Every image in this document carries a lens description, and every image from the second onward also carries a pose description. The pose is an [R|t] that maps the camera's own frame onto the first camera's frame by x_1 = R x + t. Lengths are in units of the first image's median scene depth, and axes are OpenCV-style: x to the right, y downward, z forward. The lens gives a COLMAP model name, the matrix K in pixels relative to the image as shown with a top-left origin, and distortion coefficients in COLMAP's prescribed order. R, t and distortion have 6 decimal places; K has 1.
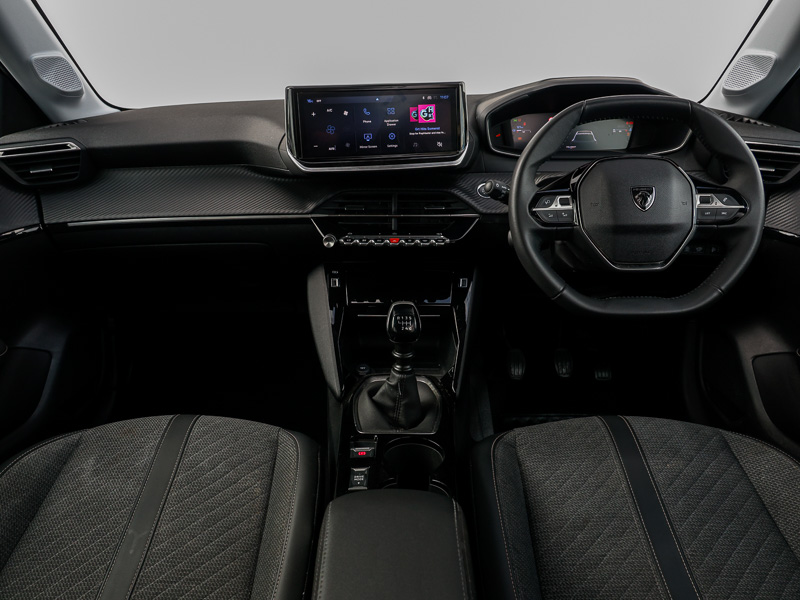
lens RADIAL K [[592.1, 0, 400.7], [0, 592.1, 301.8], [0, 0, 1]] dist [-0.005533, 0.002484]
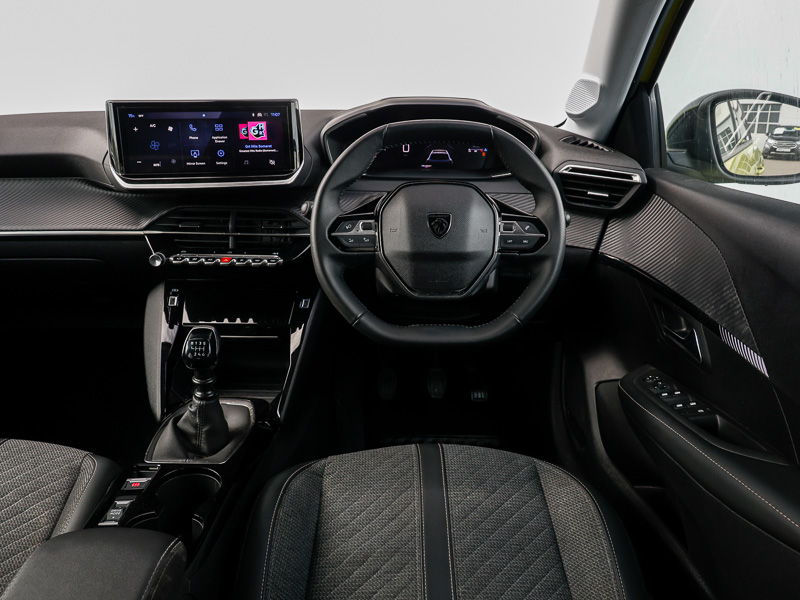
lens RADIAL K [[601.8, 0, 390.8], [0, 601.8, 302.1], [0, 0, 1]] dist [-0.000187, -0.012417]
pose [[0.999483, 0.014425, 0.028737, 0.278369], [-0.014144, 0.999851, -0.009934, -0.033326], [-0.028876, 0.009522, 0.999538, 0.004149]]
